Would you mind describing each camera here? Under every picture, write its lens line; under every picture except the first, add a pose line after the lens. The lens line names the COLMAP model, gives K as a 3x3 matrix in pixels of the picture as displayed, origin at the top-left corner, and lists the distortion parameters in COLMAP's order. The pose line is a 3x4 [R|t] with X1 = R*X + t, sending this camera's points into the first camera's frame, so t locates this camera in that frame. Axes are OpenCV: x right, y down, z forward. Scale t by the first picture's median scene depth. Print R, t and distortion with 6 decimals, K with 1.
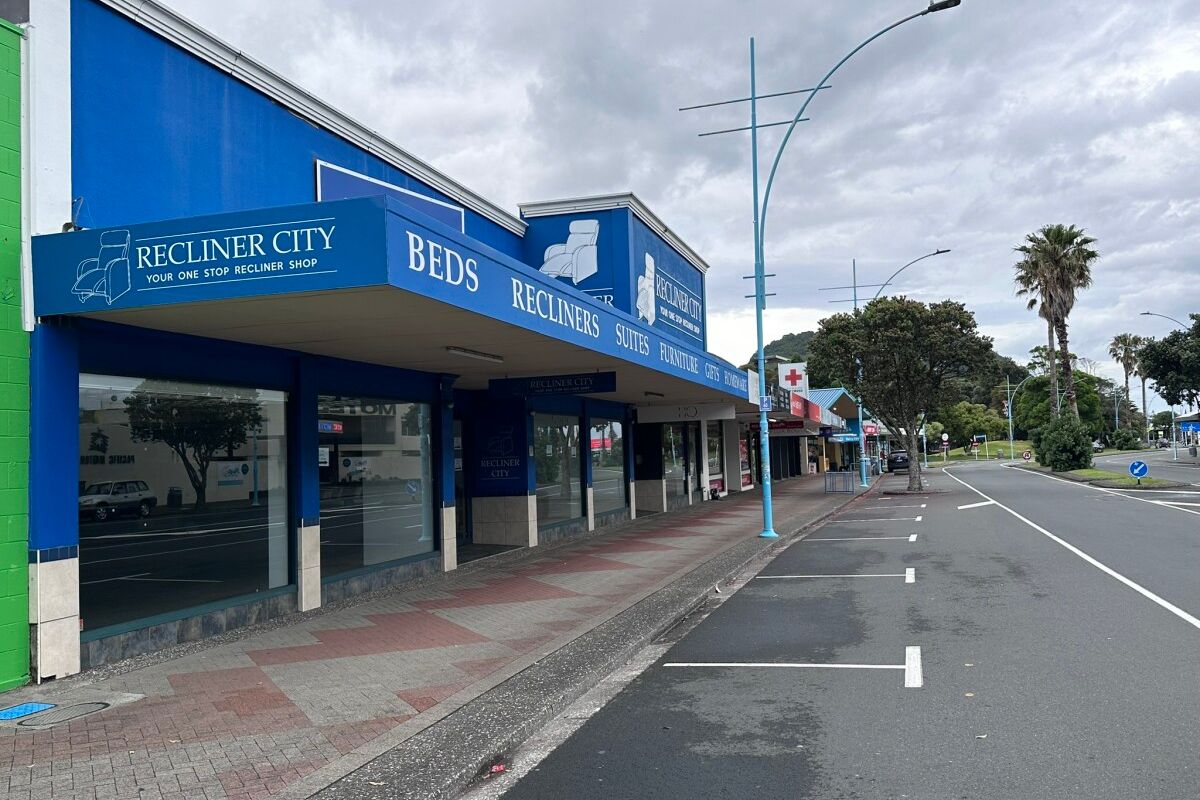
lens RADIAL K [[1020.5, 0, 603.3], [0, 1020.5, 403.8], [0, 0, 1]] dist [0.071550, -0.051120]
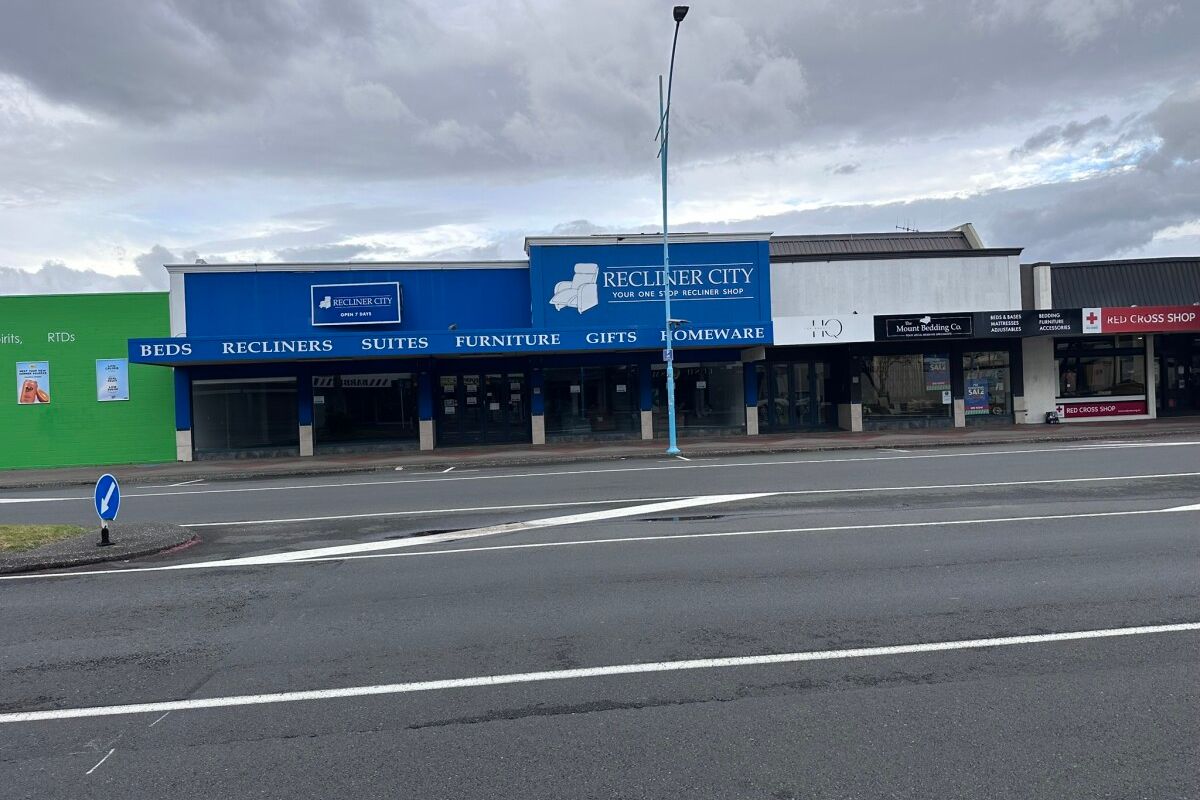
lens RADIAL K [[846.6, 0, 602.6], [0, 846.6, 390.2], [0, 0, 1]] dist [0.060311, -0.054192]
pose [[0.387546, 0.018633, -0.921662, 2.819146], [0.073432, 0.995995, 0.051013, -0.041879], [0.918921, -0.087450, 0.384625, 1.164443]]
